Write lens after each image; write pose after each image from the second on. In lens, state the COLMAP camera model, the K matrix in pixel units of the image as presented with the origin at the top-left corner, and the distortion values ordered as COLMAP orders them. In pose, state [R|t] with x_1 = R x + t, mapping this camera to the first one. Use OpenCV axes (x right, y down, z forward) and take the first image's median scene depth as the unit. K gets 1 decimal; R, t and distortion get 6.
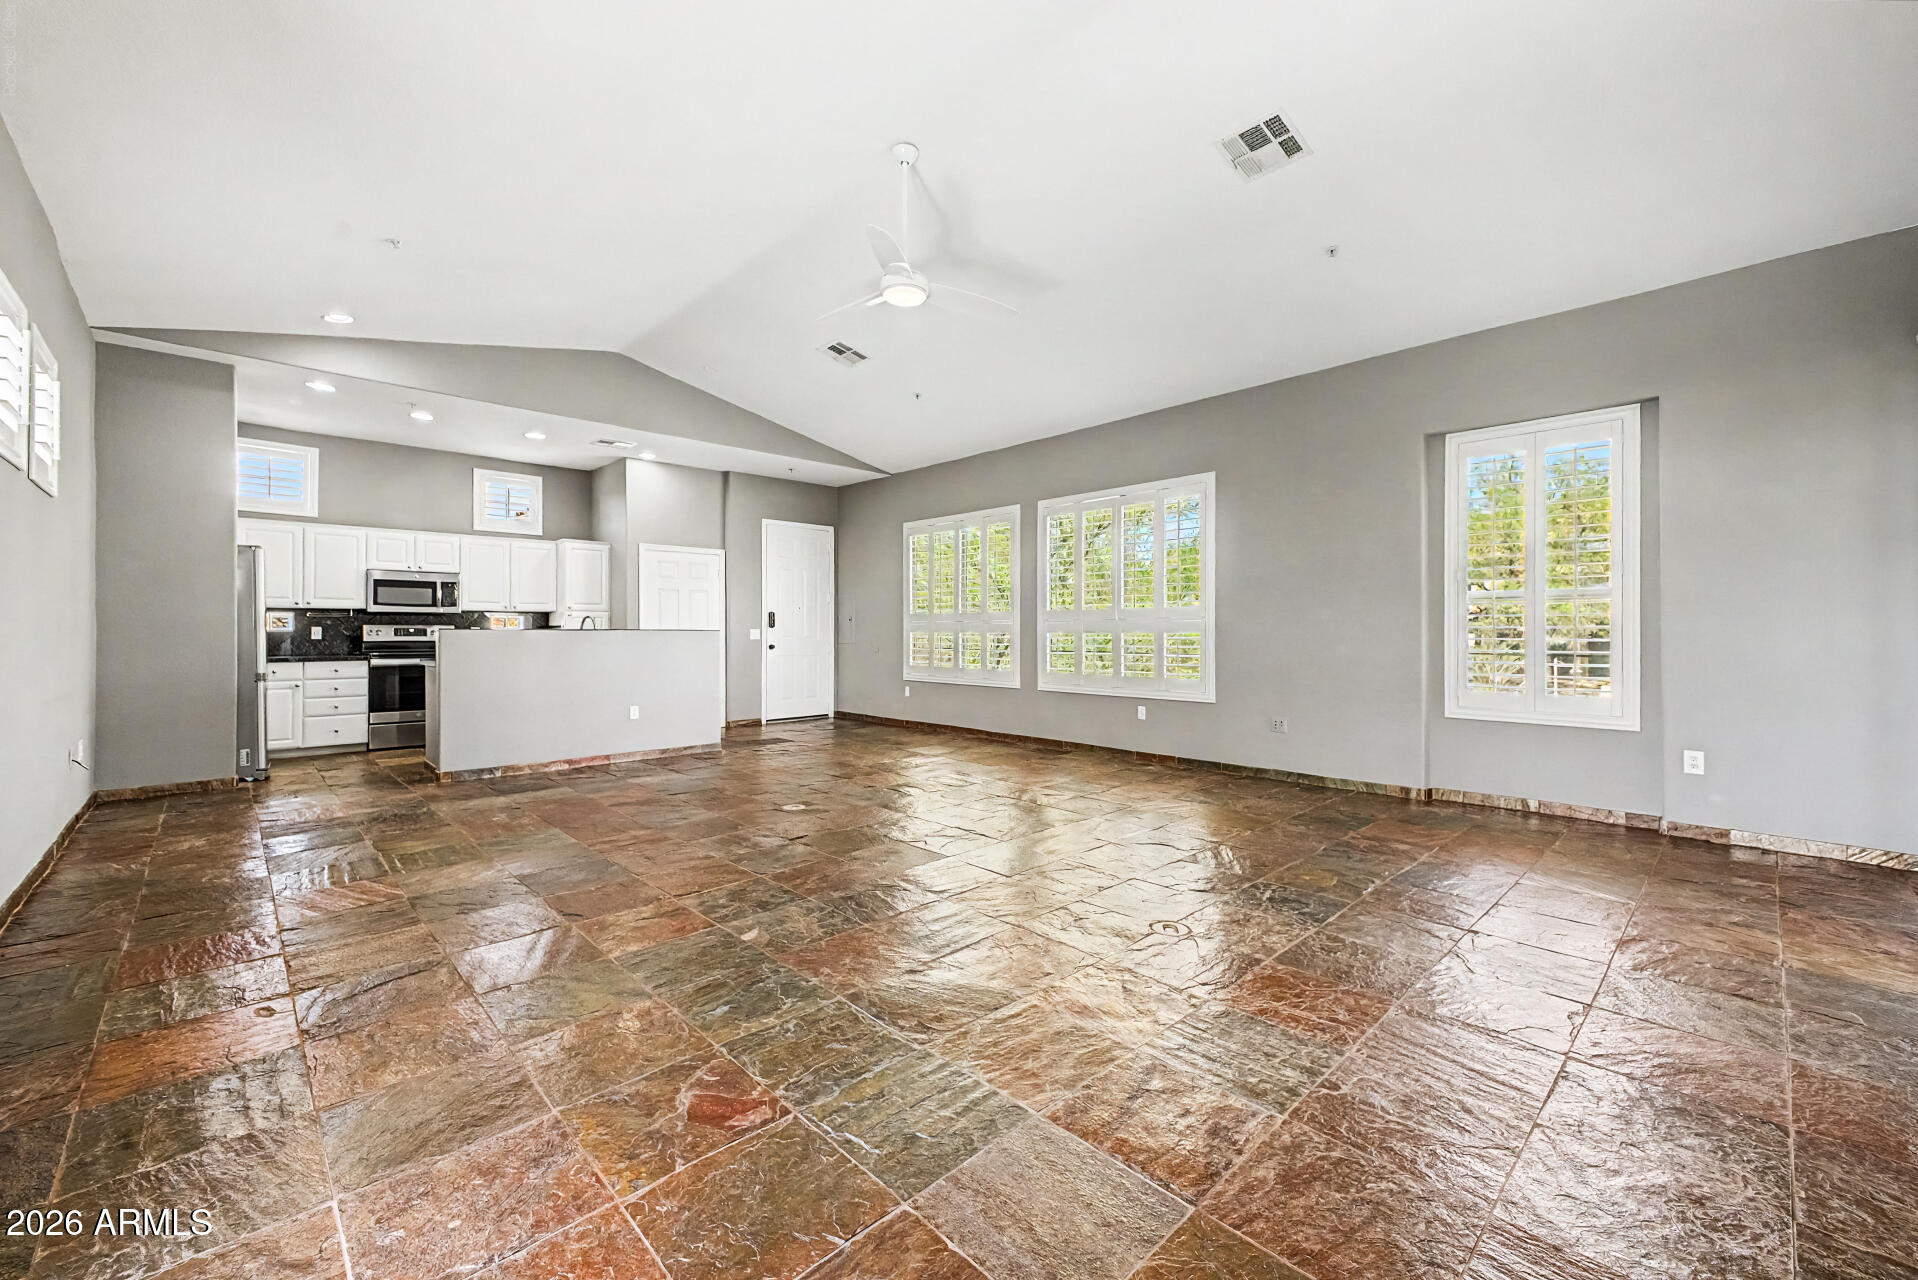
lens RADIAL K [[765.0, 0, 966.7], [0, 765.0, 631.1], [0, 0, 1]] dist [0.022159, -0.006219]
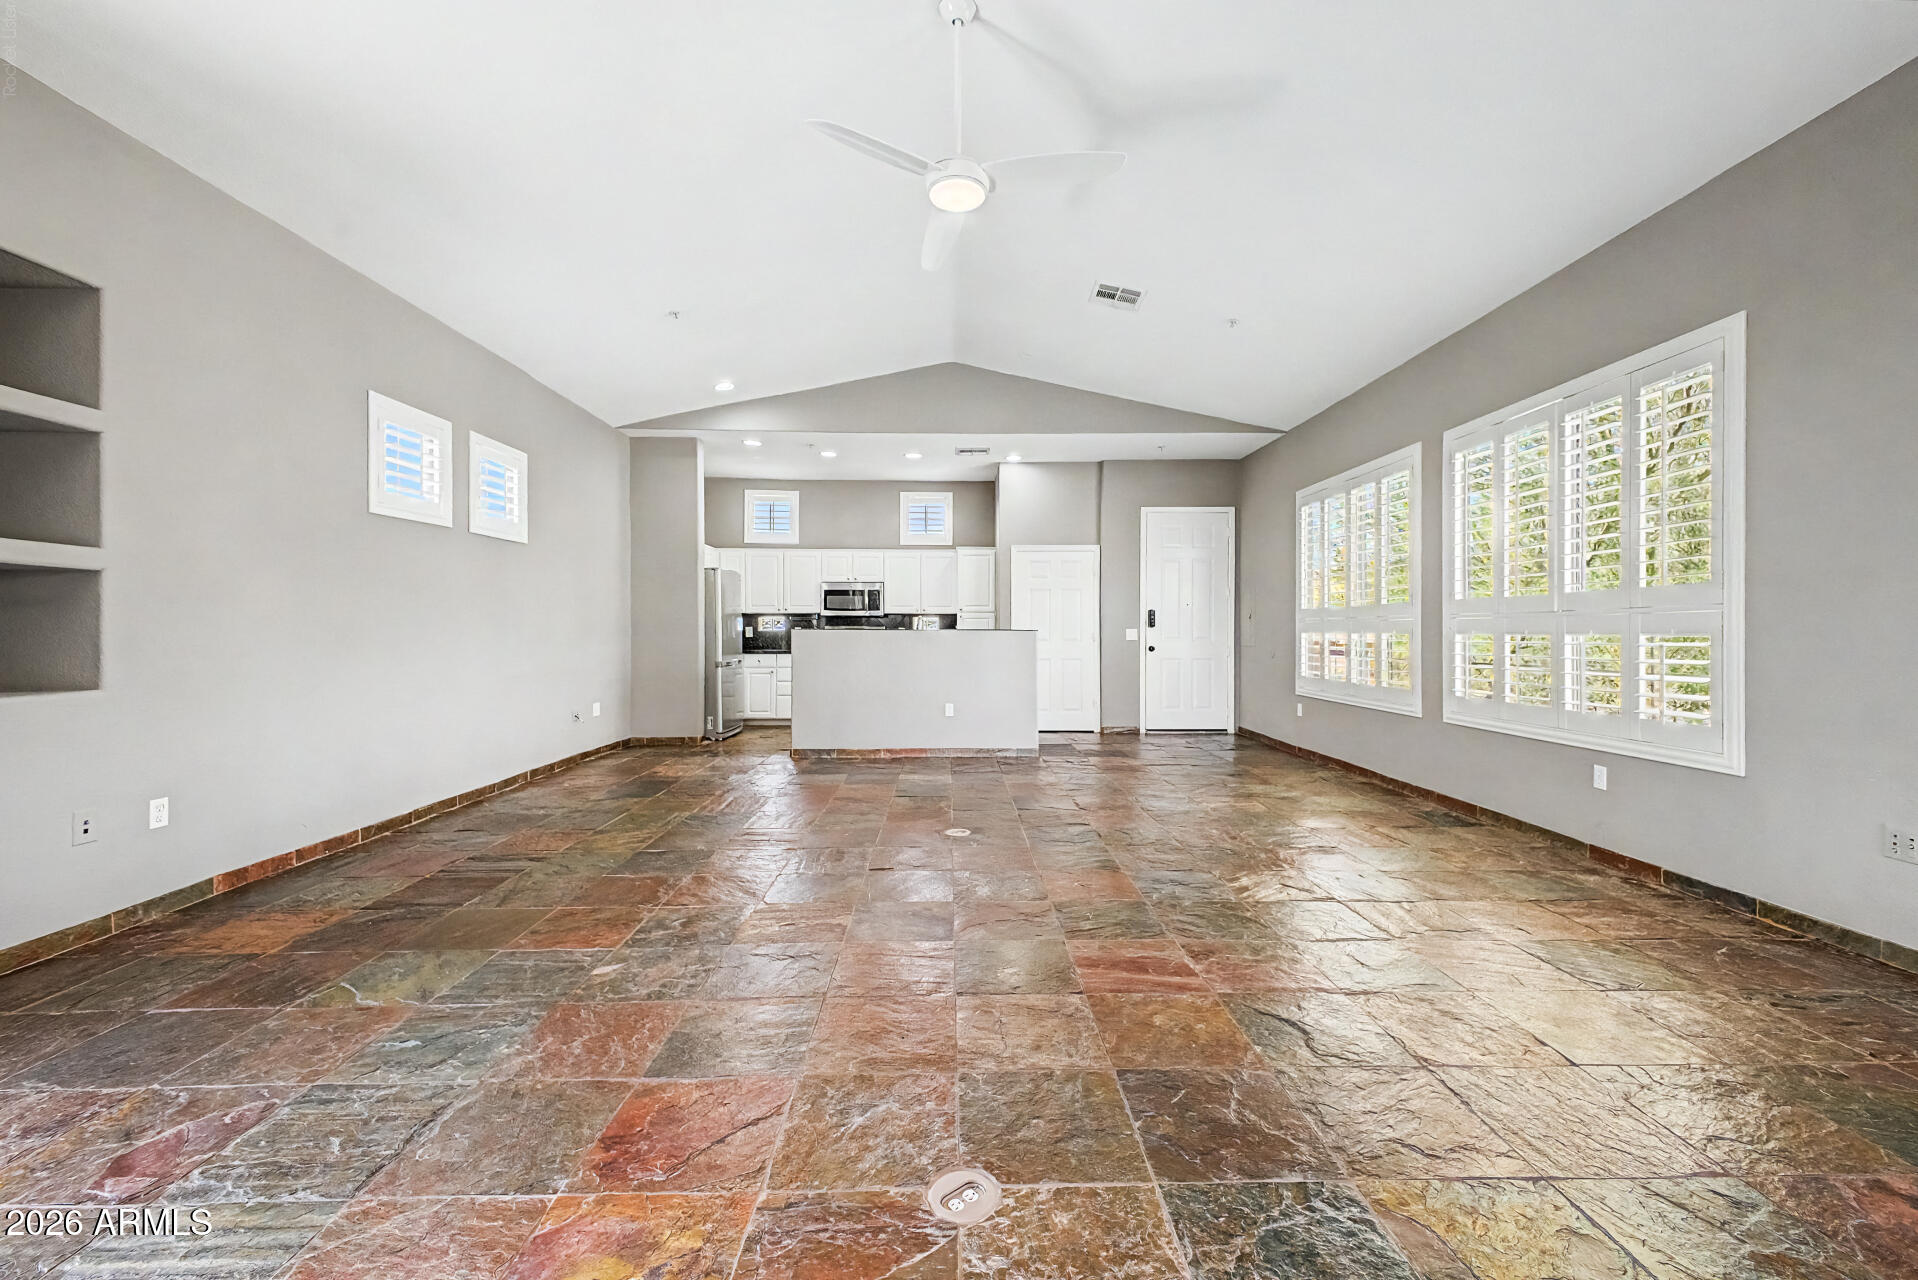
lens RADIAL K [[765.0, 0, 961.3], [0, 765.0, 631.7], [0, 0, 1]] dist [0.022159, -0.006219]
pose [[0.732096, 0.001140, -0.681201, 0.237019], [-0.000912, 0.999999, 0.000693, 0.000169], [0.681201, 0.000114, 0.732096, 0.232157]]
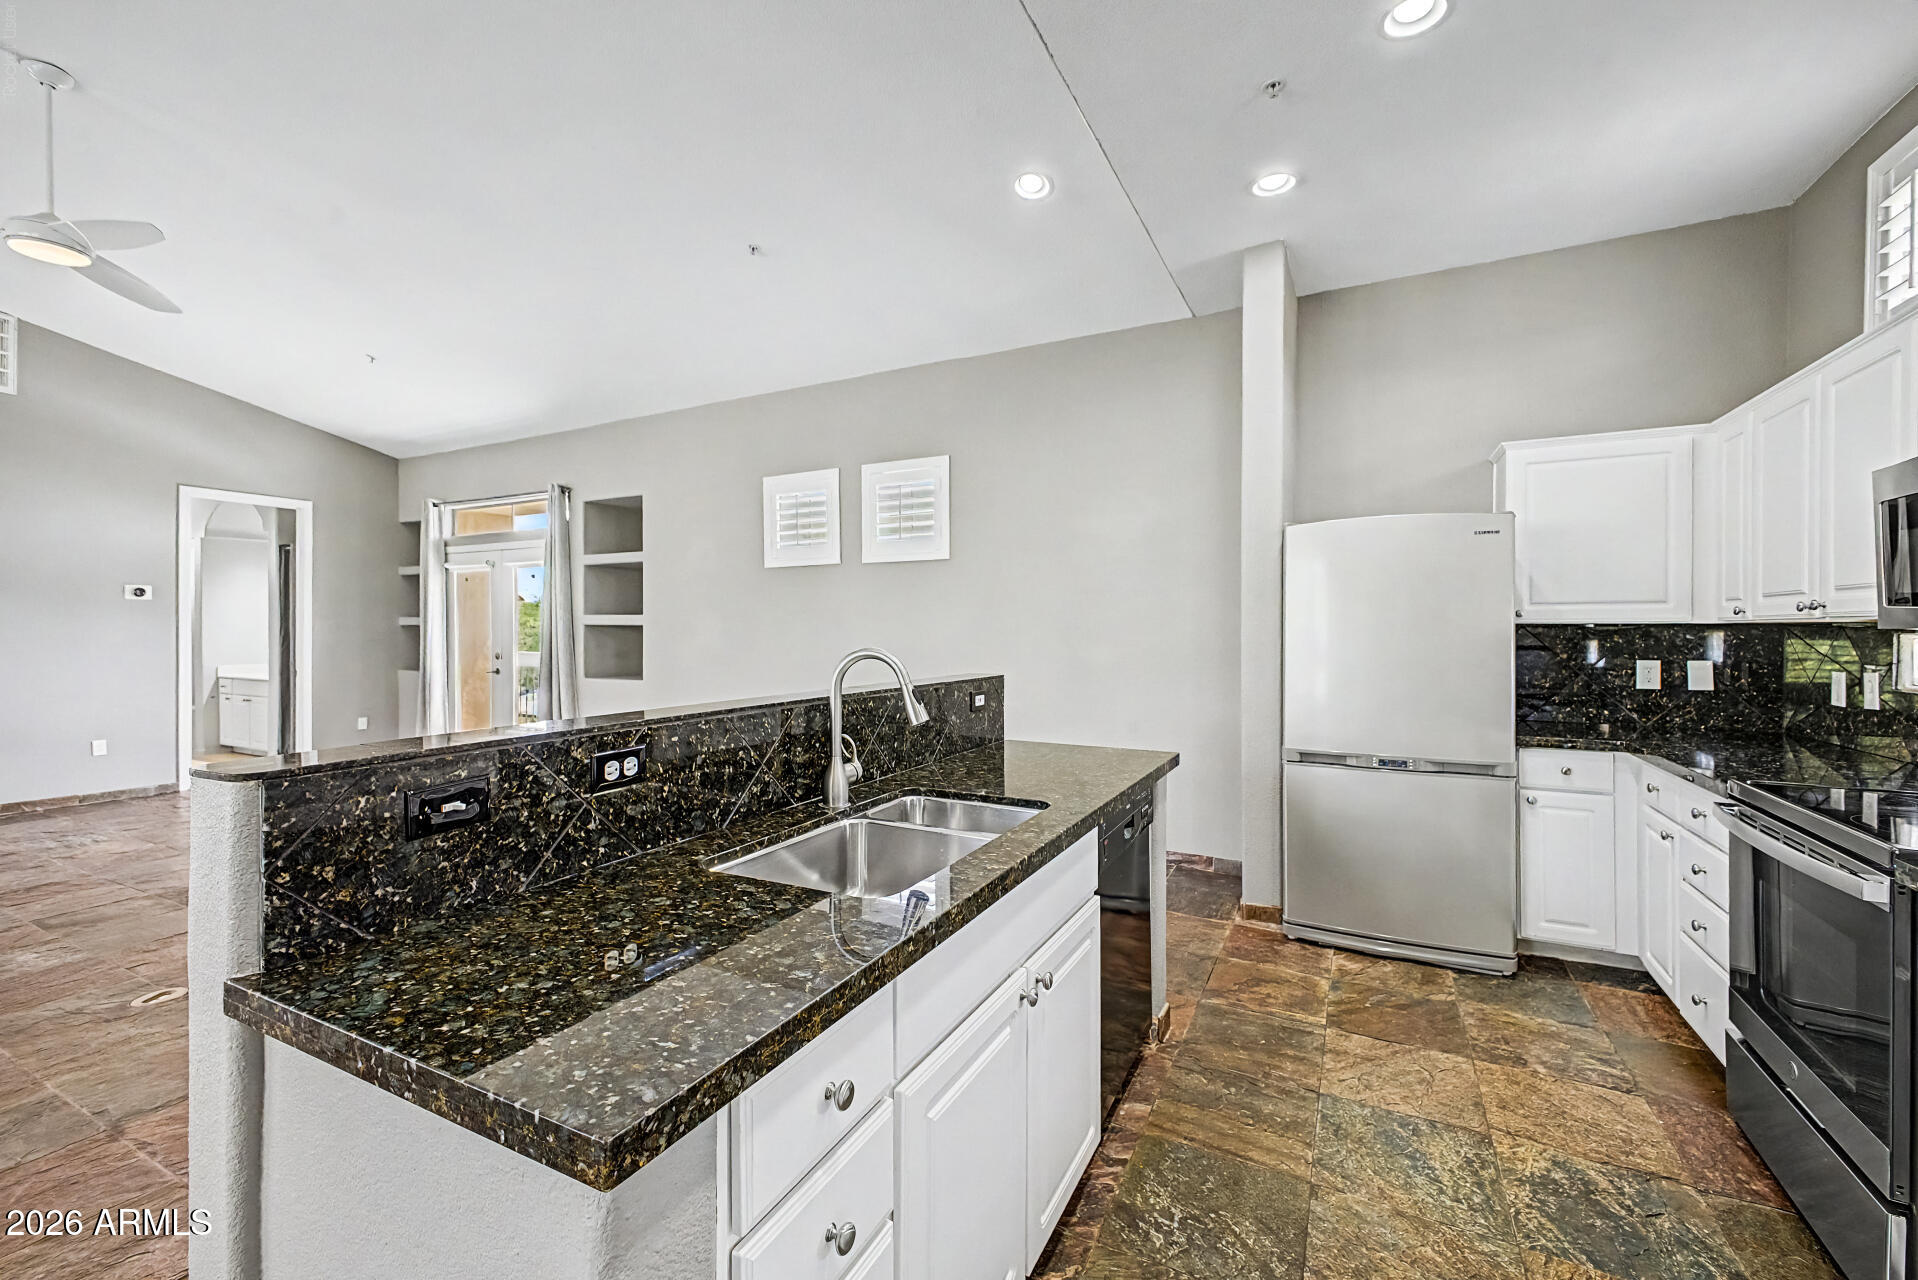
lens RADIAL K [[765.0, 0, 959.0], [0, 765.0, 631.6], [0, 0, 1]] dist [0.022159, -0.006219]
pose [[-0.946845, -0.000385, -0.321690, -0.381668], [-0.001240, 0.999996, 0.002456, -0.023957], [0.321688, 0.002724, -0.946842, 1.104008]]
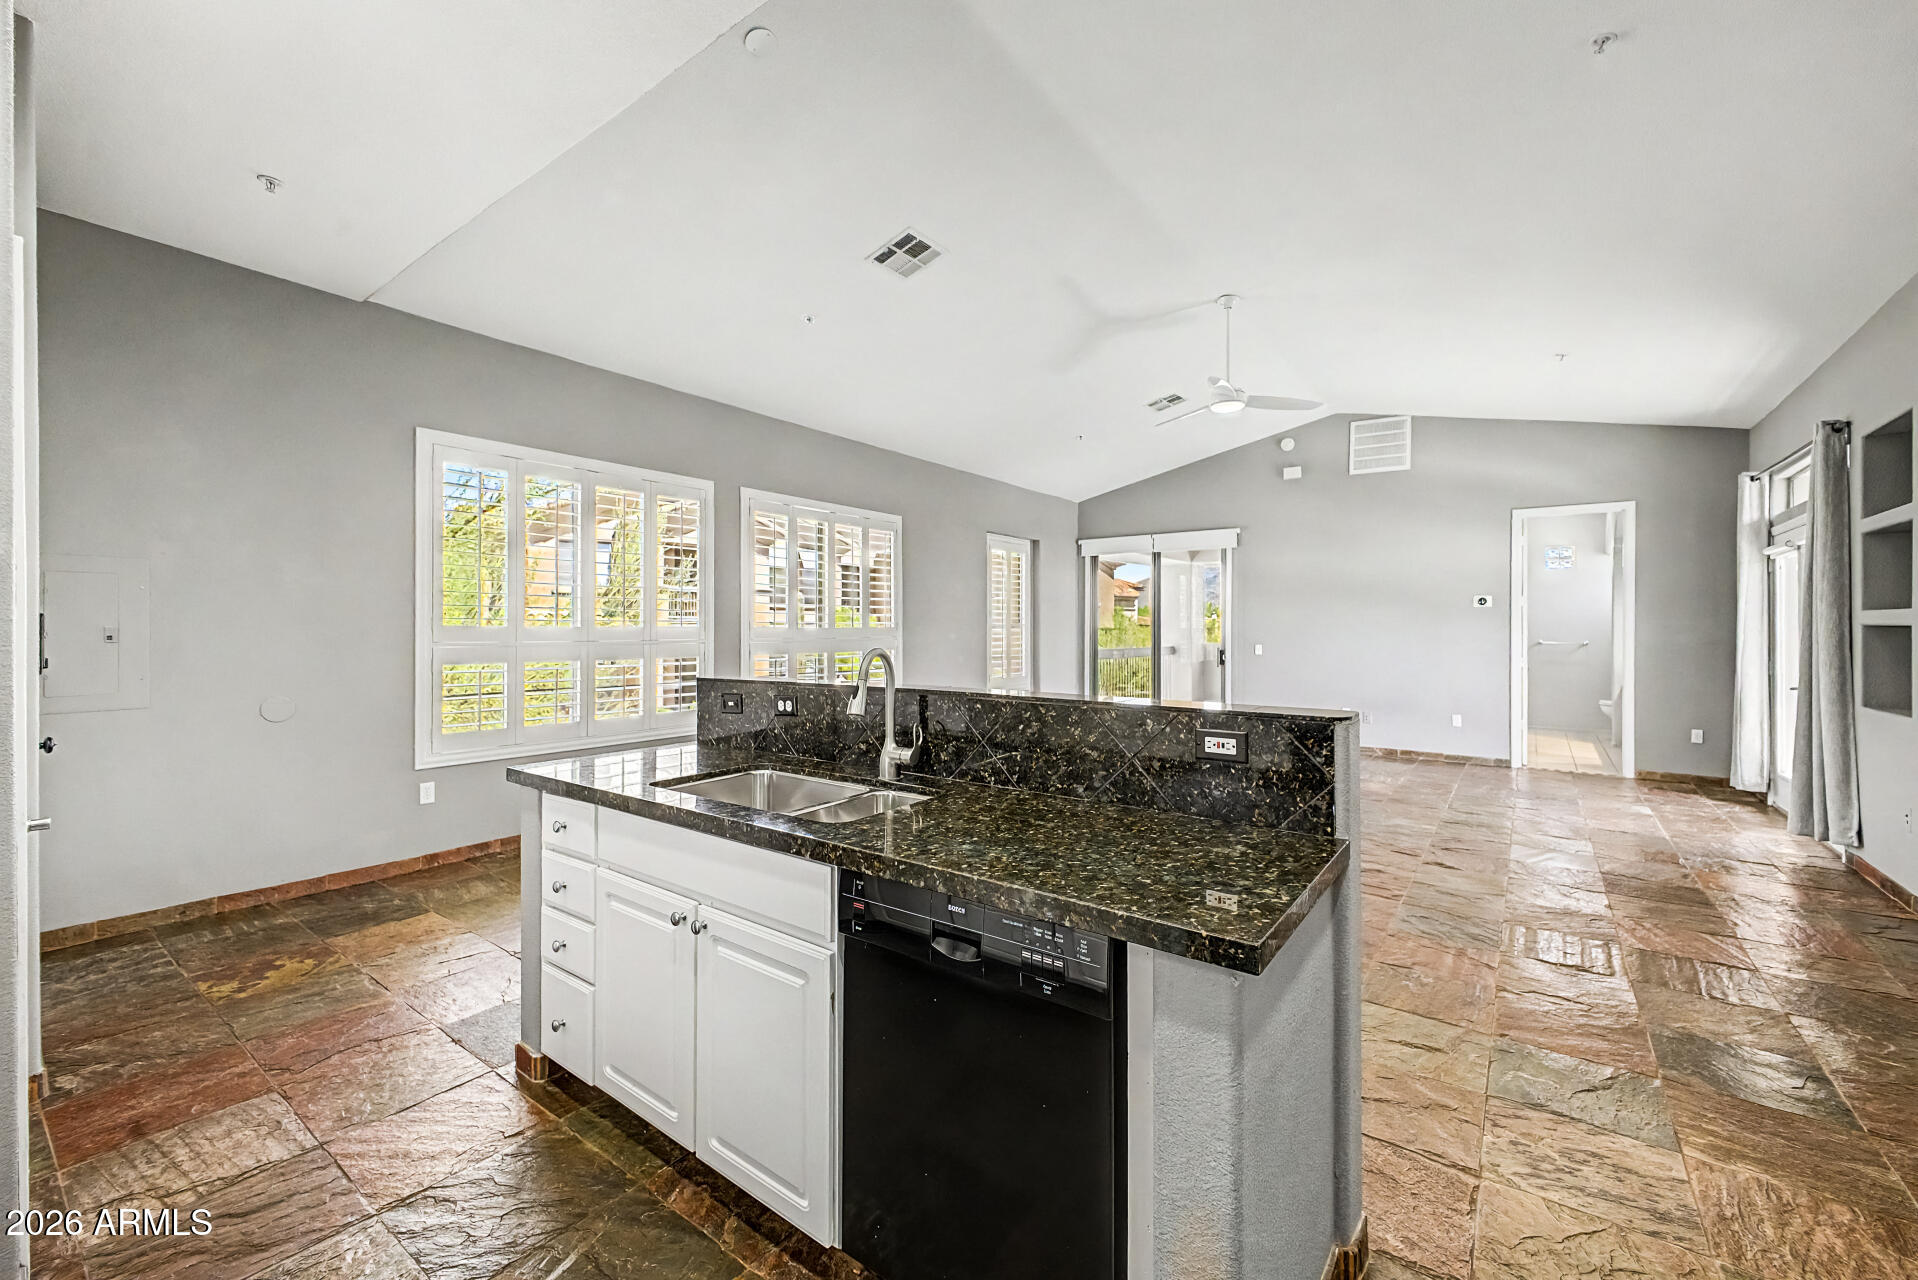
lens RADIAL K [[765.0, 0, 962.3], [0, 765.0, 629.5], [0, 0, 1]] dist [0.022159, -0.006219]
pose [[-0.168310, -0.001976, 0.985732, -0.703504], [-0.002072, 0.999996, 0.001651, -0.025565], [-0.985732, -0.001764, -0.168313, 0.891804]]
